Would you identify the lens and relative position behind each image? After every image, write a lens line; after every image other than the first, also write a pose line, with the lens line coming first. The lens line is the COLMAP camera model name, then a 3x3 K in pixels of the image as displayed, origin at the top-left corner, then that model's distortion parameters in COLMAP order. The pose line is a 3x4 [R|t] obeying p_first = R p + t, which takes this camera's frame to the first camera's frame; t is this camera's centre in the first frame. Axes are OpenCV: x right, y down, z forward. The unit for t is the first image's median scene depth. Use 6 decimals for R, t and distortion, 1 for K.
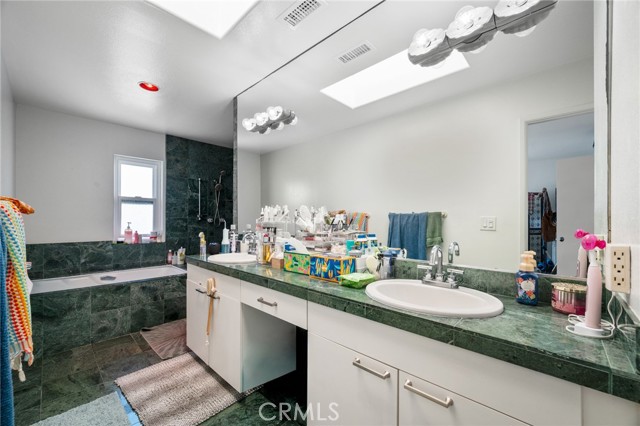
lens RADIAL K [[259.8, 0, 319.5], [0, 259.8, 221.1], [0, 0, 1]] dist [-0.000192, 0.000012]
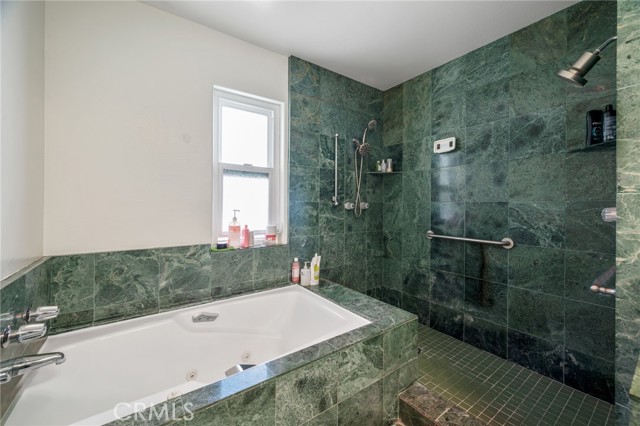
lens RADIAL K [[256.9, 0, 320.4], [0, 256.9, 205.5], [0, 0, 1]] dist [0.000038, 0.000003]
pose [[0.982521, -0.000287, -0.186152, -0.431827], [-0.000129, 0.999998, -0.002221, -0.002736], [0.186153, 0.002206, 0.982518, 0.472571]]
